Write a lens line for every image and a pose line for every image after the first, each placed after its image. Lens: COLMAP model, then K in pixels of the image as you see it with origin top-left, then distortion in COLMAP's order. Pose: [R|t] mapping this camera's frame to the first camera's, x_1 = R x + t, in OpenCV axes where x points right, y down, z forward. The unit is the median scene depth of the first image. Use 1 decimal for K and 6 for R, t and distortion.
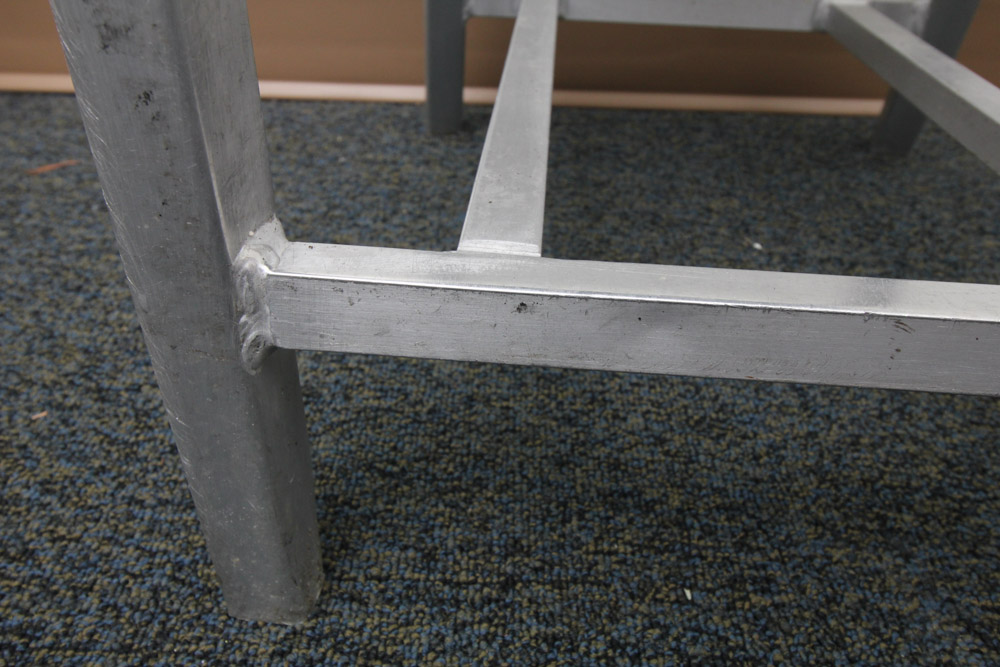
lens RADIAL K [[795.2, 0, 496.0], [0, 795.2, 322.8], [0, 0, 1]] dist [0.011665, -0.012414]
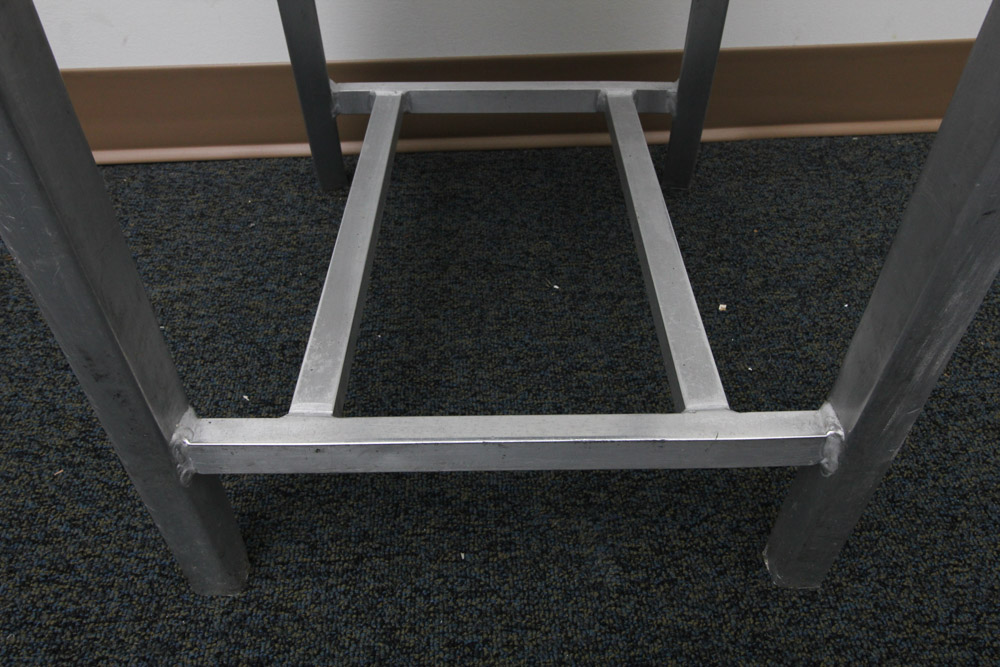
lens RADIAL K [[795.2, 0, 502.3], [0, 795.2, 326.9], [0, 0, 1]] dist [0.011665, -0.012414]
pose [[0.995947, -0.079635, 0.041815, 0.274040], [0.073430, 0.988349, 0.133318, -0.351704], [-0.051944, -0.129707, 0.990191, -0.612599]]
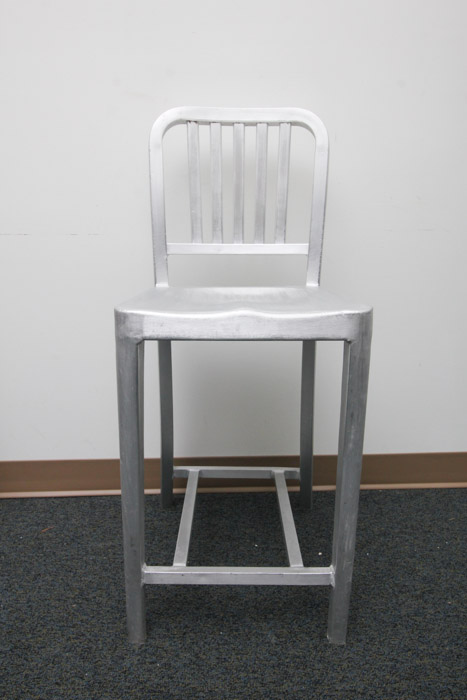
lens RADIAL K [[556.7, 0, 228.2], [0, 556.7, 351.9], [0, 0, 1]] dist [0.011665, -0.012414]
pose [[0.997231, -0.037999, 0.063922, 0.121052], [0.057635, 0.938124, -0.341469, -0.102674], [-0.046992, 0.344208, 0.937717, -2.644505]]
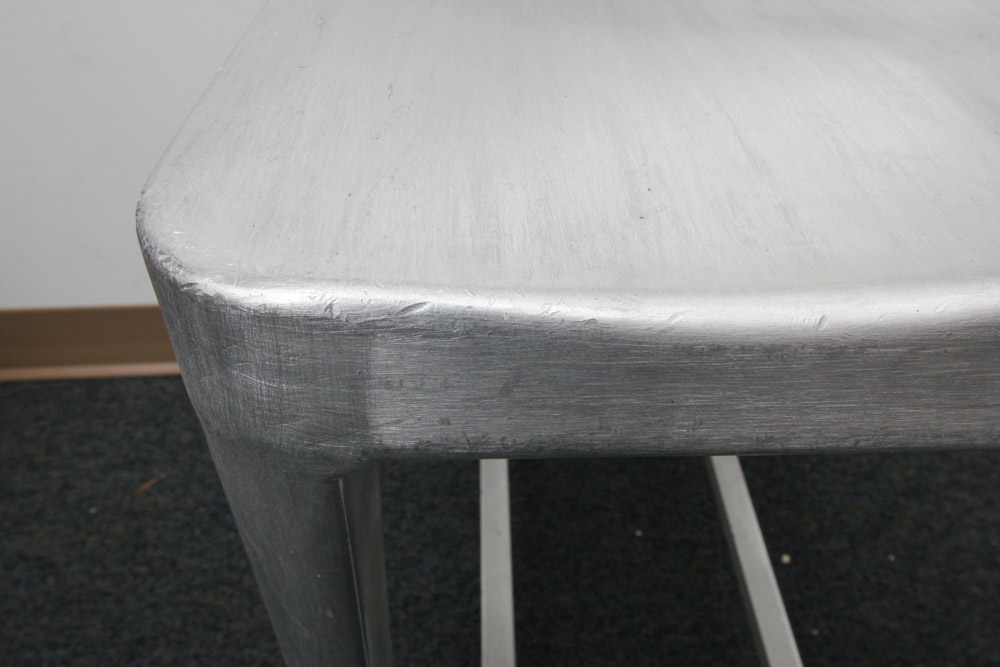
lens RADIAL K [[795.2, 0, 502.6], [0, 795.2, 330.4], [0, 0, 1]] dist [0.011665, -0.012414]
pose [[0.994588, -0.069815, 0.076952, -0.052127], [0.055783, 0.983619, 0.171409, -1.245085], [-0.087658, -0.166189, 0.982190, -0.734161]]
